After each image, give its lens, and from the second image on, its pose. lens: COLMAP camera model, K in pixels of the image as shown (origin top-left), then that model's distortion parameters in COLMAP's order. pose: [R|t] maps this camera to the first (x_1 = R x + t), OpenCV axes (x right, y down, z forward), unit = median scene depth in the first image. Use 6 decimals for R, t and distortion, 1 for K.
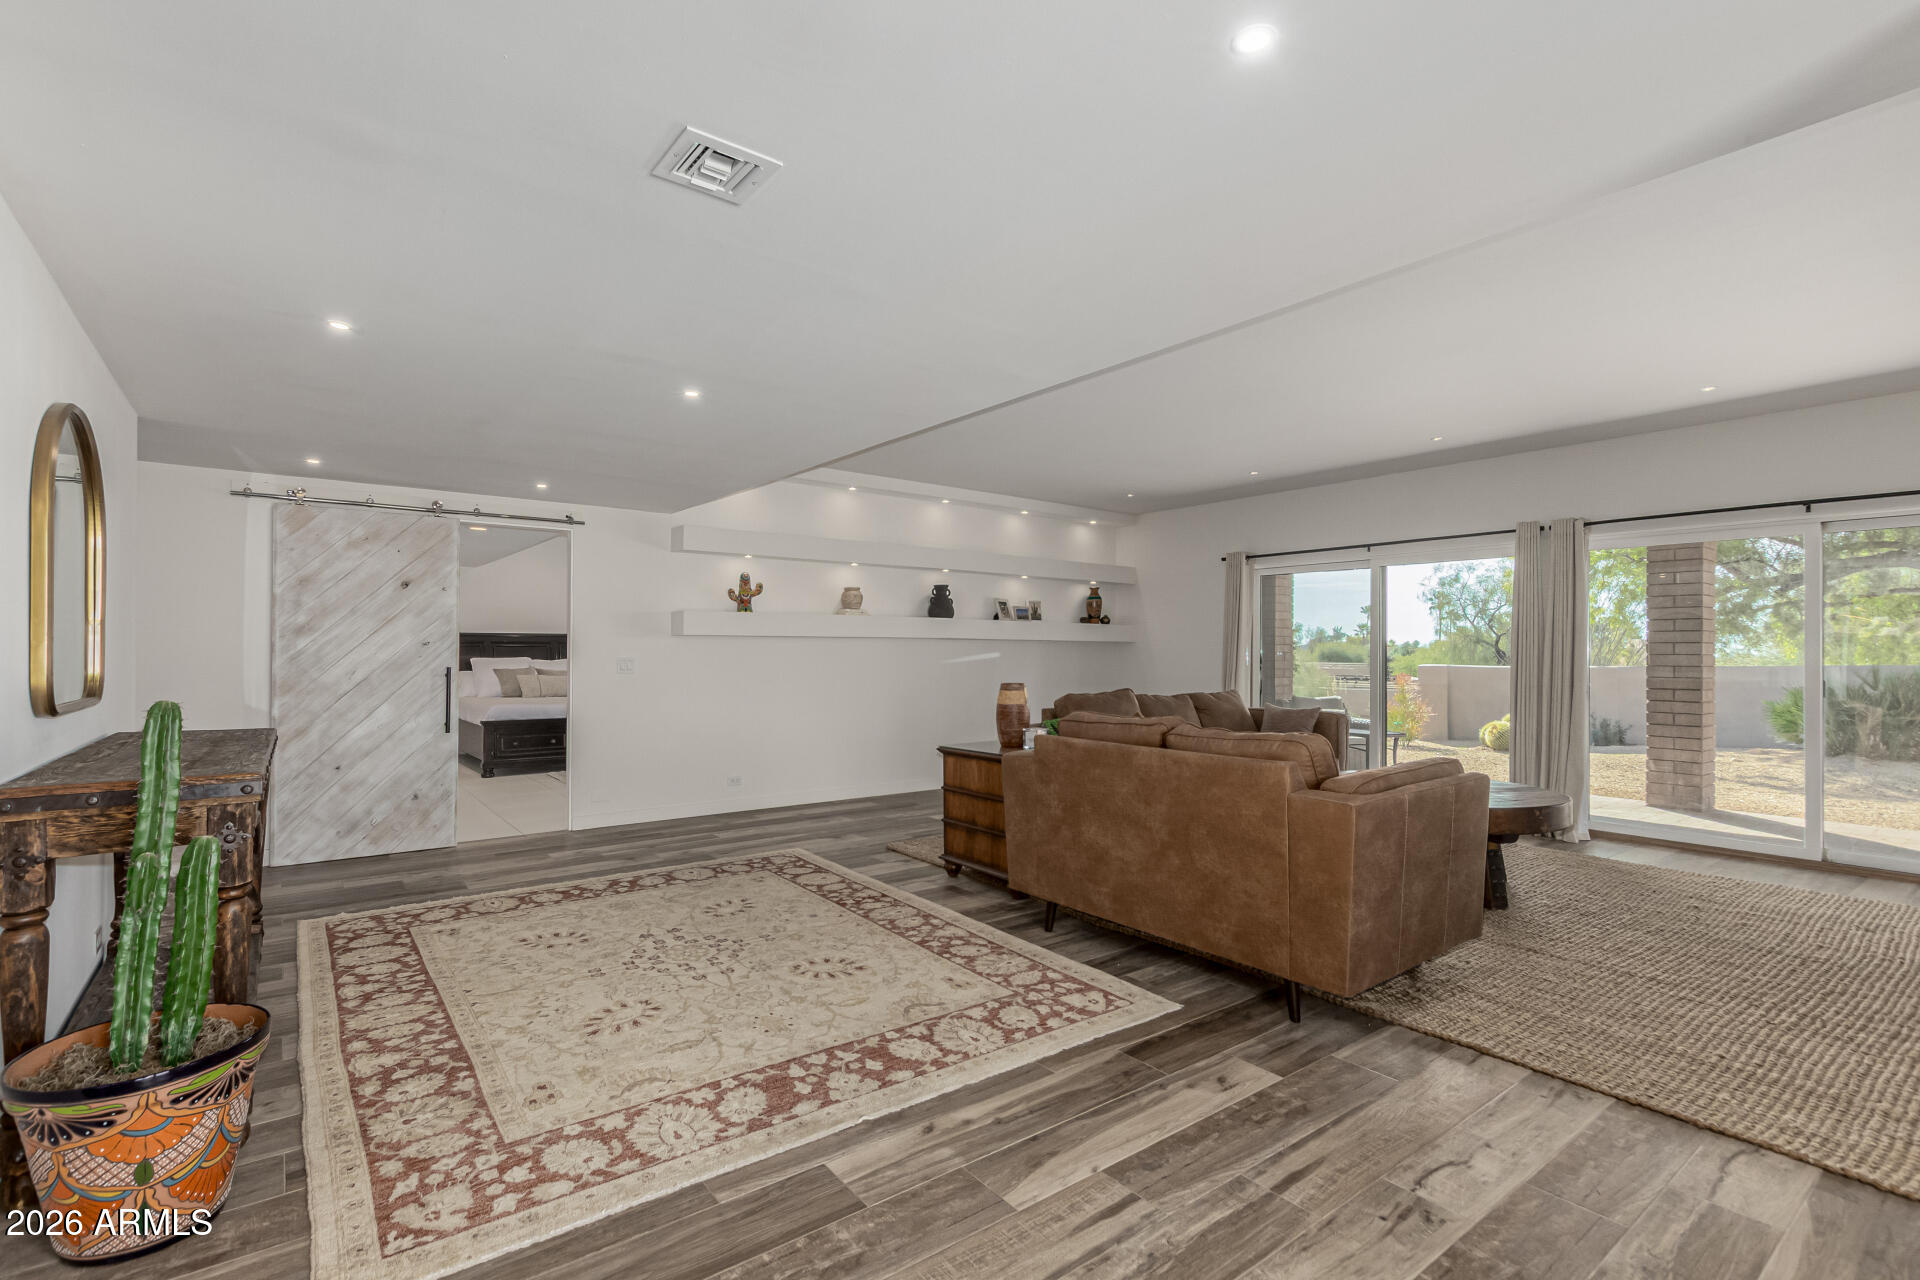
lens RADIAL K [[885.8, 0, 963.2], [0, 885.8, 645.0], [0, 0, 1]] dist [0.001690, -0.001369]
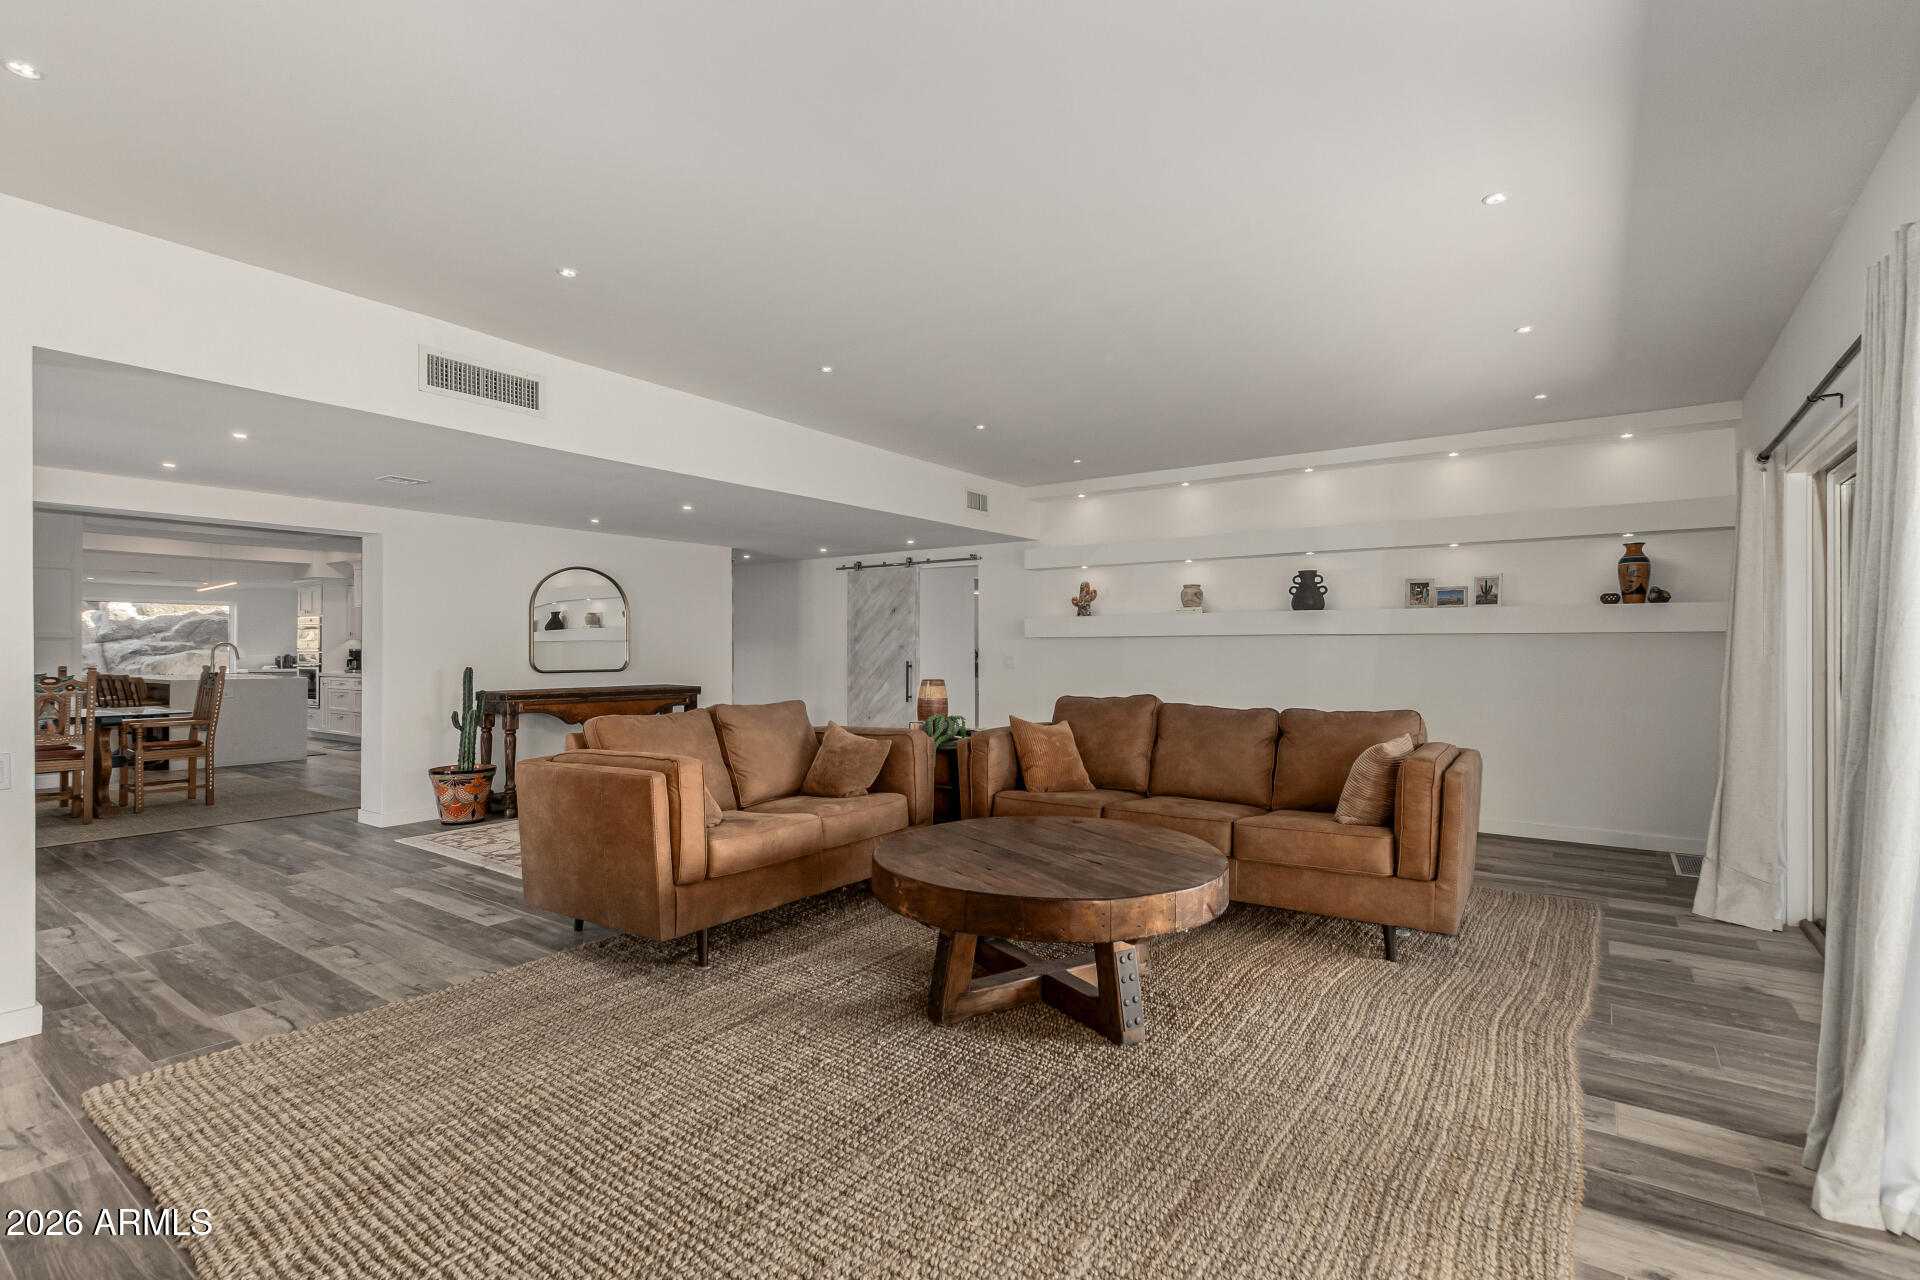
lens RADIAL K [[885.8, 0, 952.3], [0, 885.8, 650.6], [0, 0, 1]] dist [0.001690, -0.001369]
pose [[0.281981, -0.003291, -0.959414, 1.614874], [0.008914, 0.999960, -0.000811, 0.013470], [0.959379, -0.008324, 0.281999, 1.049108]]
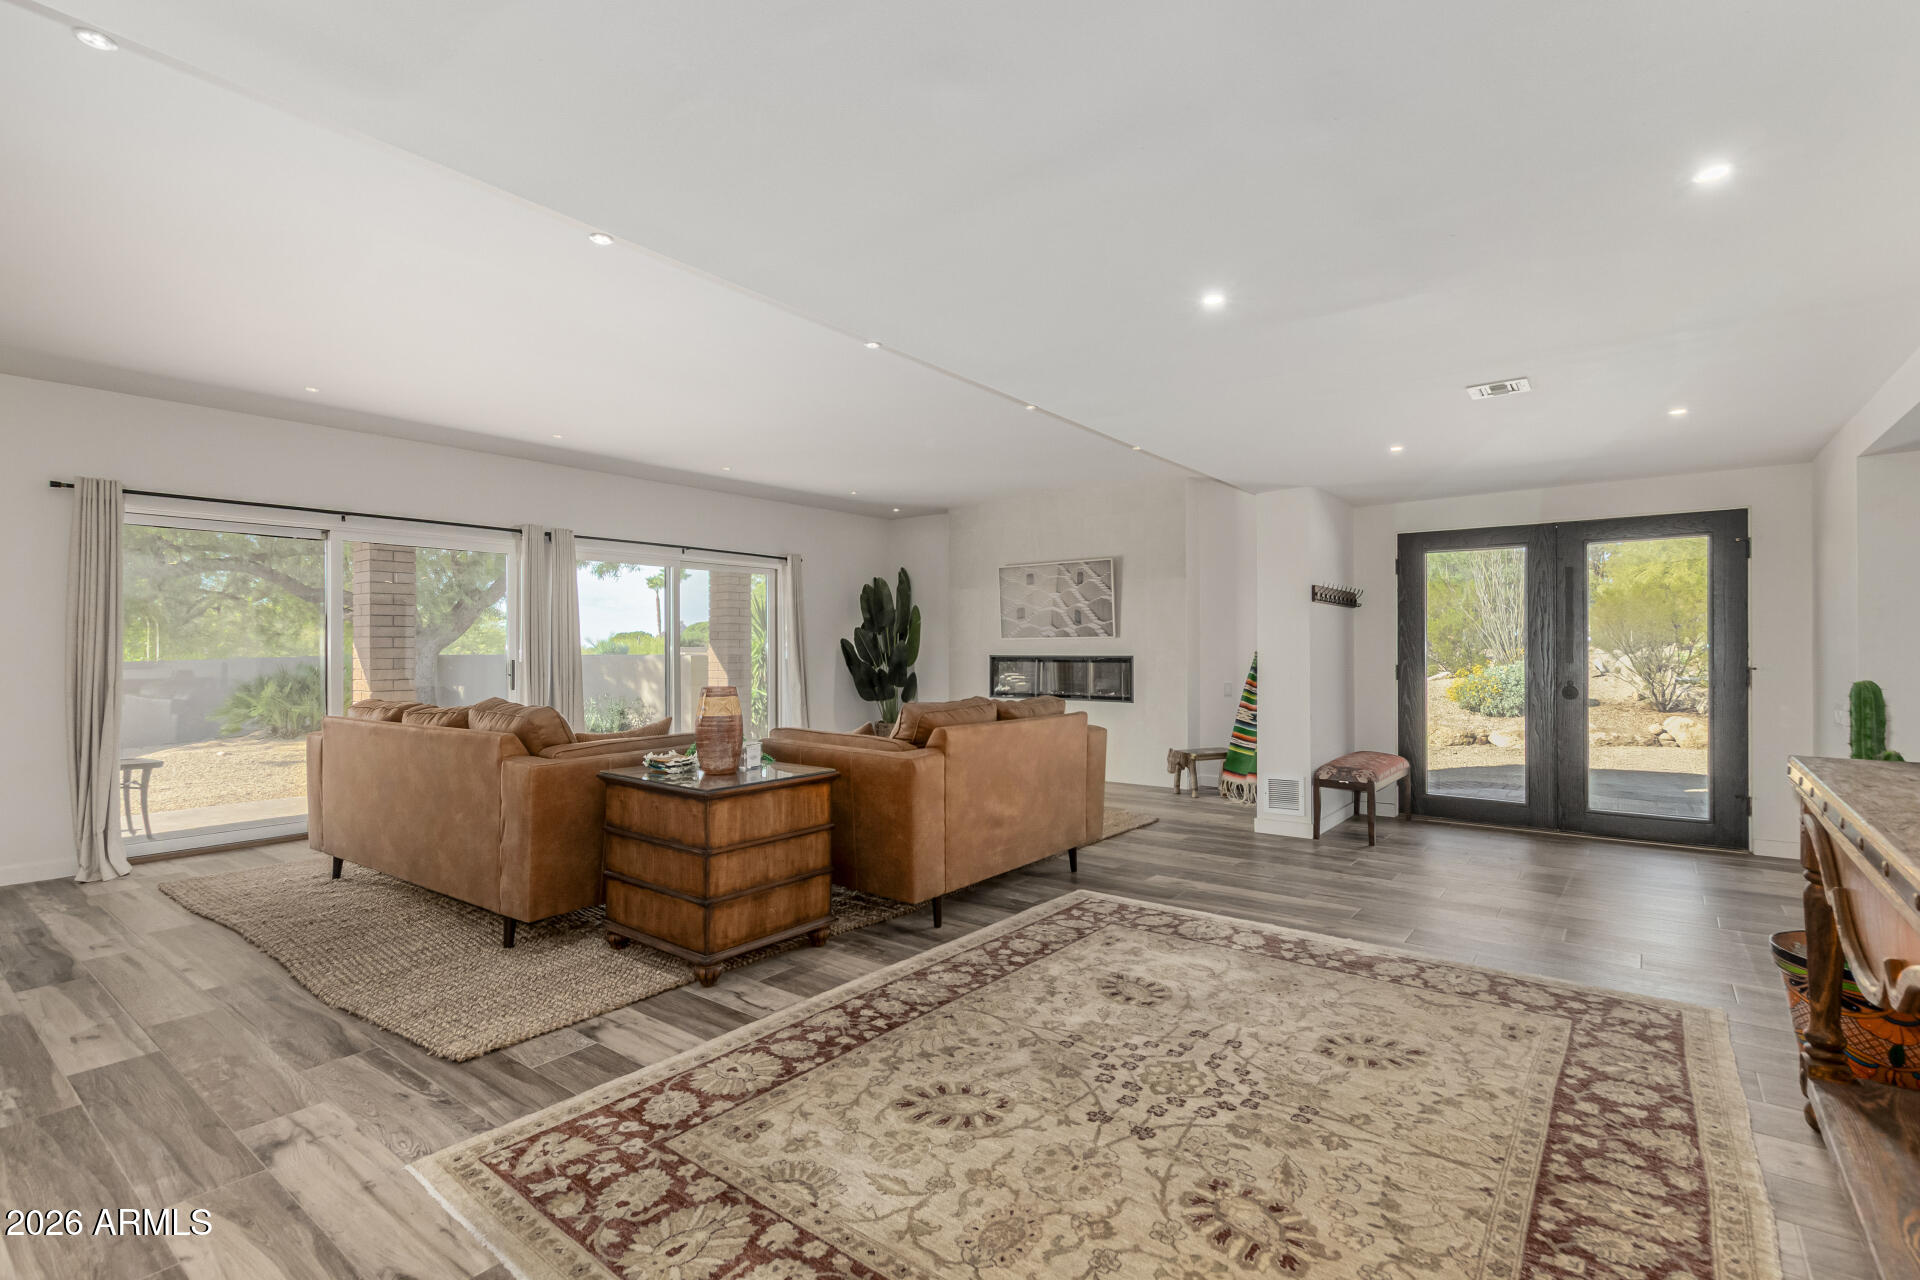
lens RADIAL K [[885.8, 0, 970.2], [0, 885.8, 644.6], [0, 0, 1]] dist [0.001690, -0.001369]
pose [[-0.261257, -0.000985, 0.965269, -1.011994], [-0.005459, 0.999985, -0.000457, 0.014070], [-0.965254, -0.005389, -0.261259, 1.443742]]
